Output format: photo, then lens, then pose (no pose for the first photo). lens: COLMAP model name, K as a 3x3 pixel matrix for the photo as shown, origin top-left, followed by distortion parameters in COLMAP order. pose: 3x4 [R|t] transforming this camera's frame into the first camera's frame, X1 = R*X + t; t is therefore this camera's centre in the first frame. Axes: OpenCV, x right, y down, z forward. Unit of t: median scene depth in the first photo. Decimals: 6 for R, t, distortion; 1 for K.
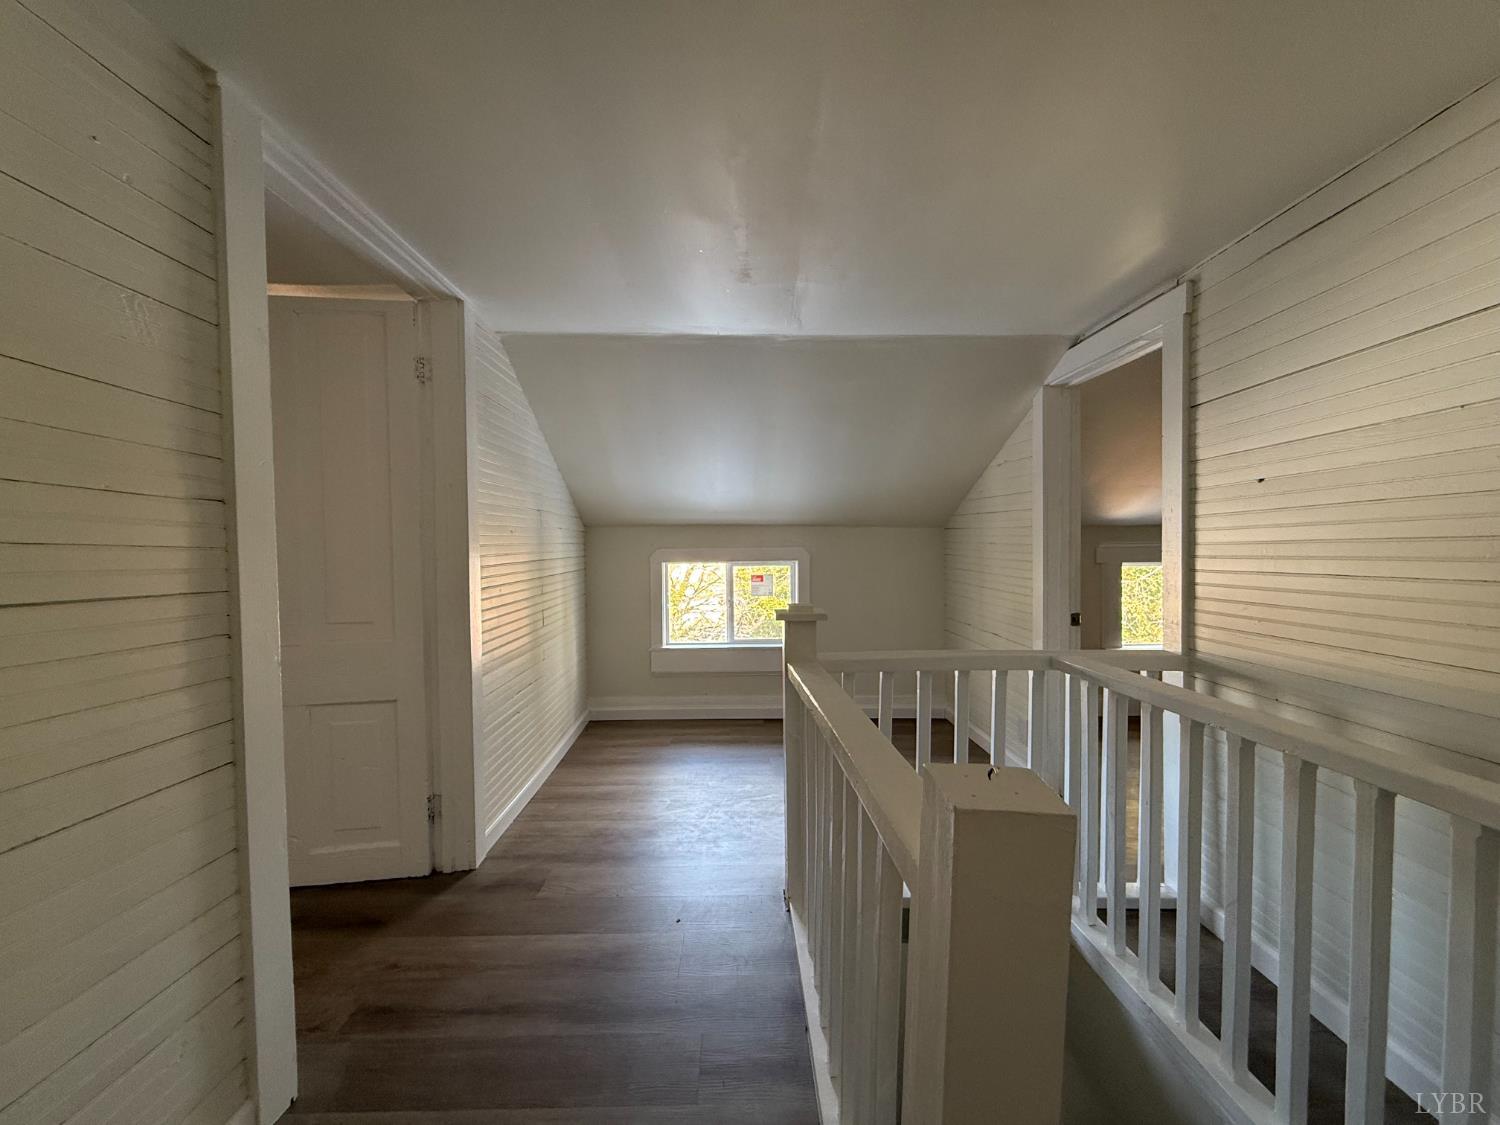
lens RADIAL K [[594.8, 0, 754.2], [0, 594.8, 559.6], [0, 0, 1]] dist [-0.001193, 0.000328]
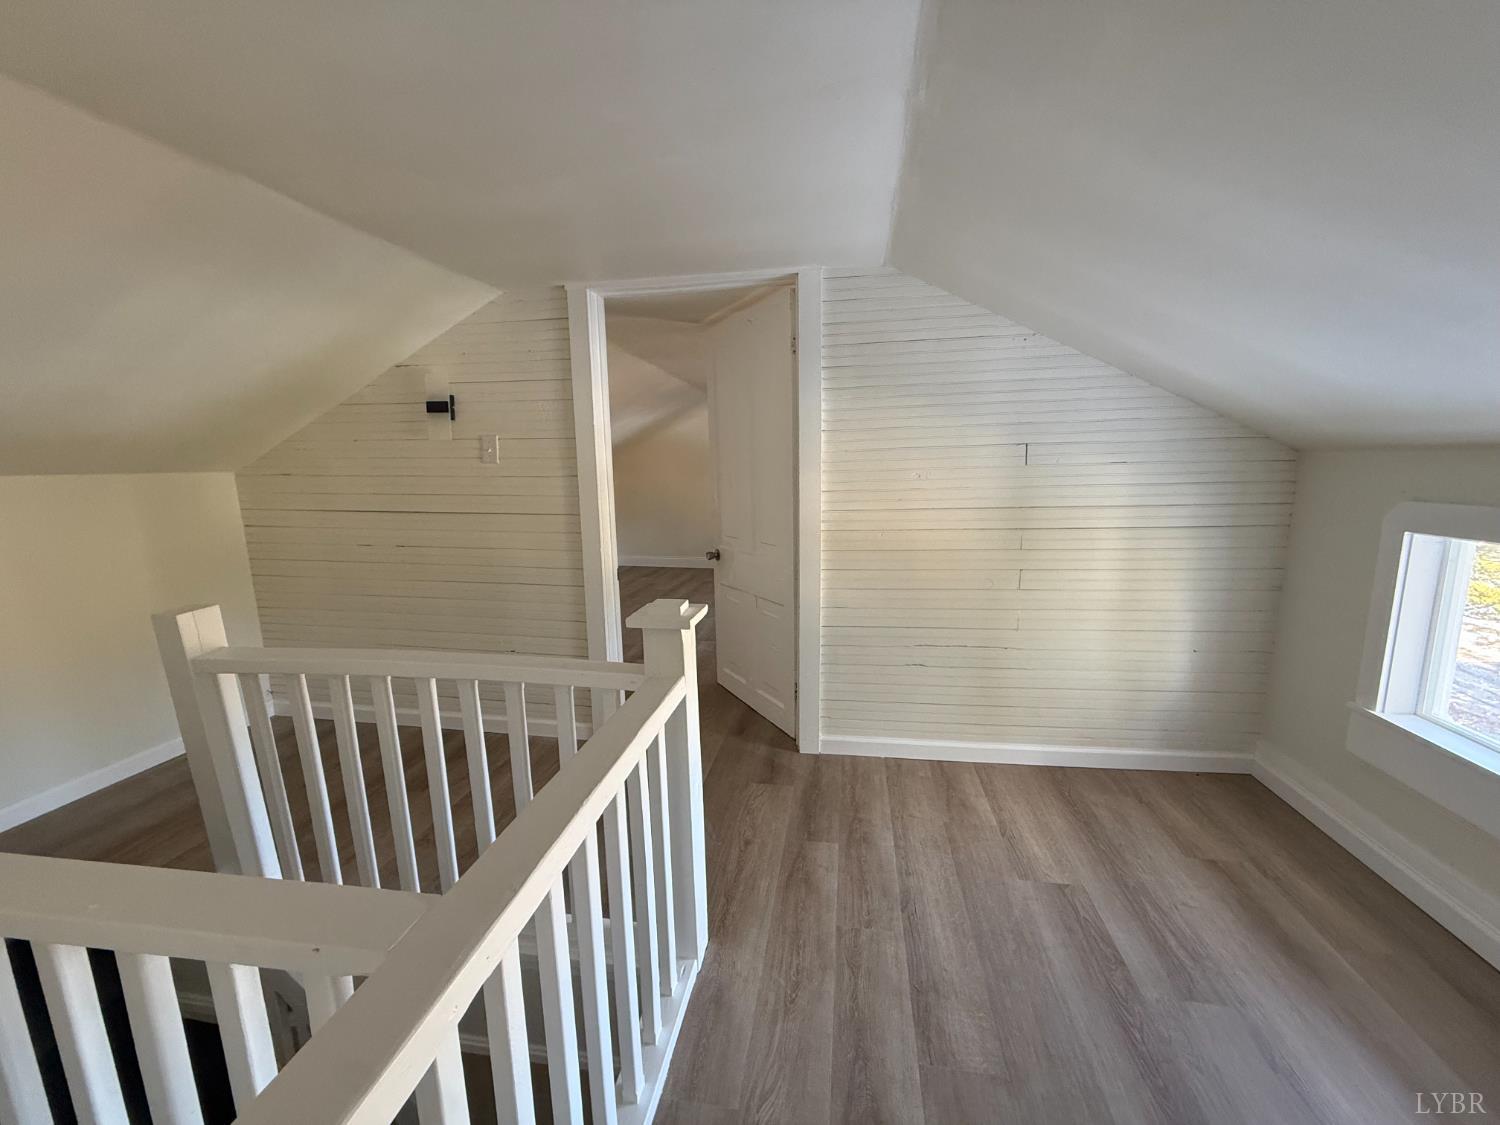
lens RADIAL K [[594.8, 0, 754.1], [0, 594.8, 566.7], [0, 0, 1]] dist [-0.001193, 0.000328]
pose [[-0.187909, 0.182093, -0.965159, 0.440857], [-0.000080, 0.982661, 0.185410, -0.061489], [0.982186, 0.034918, -0.184637, 0.723053]]
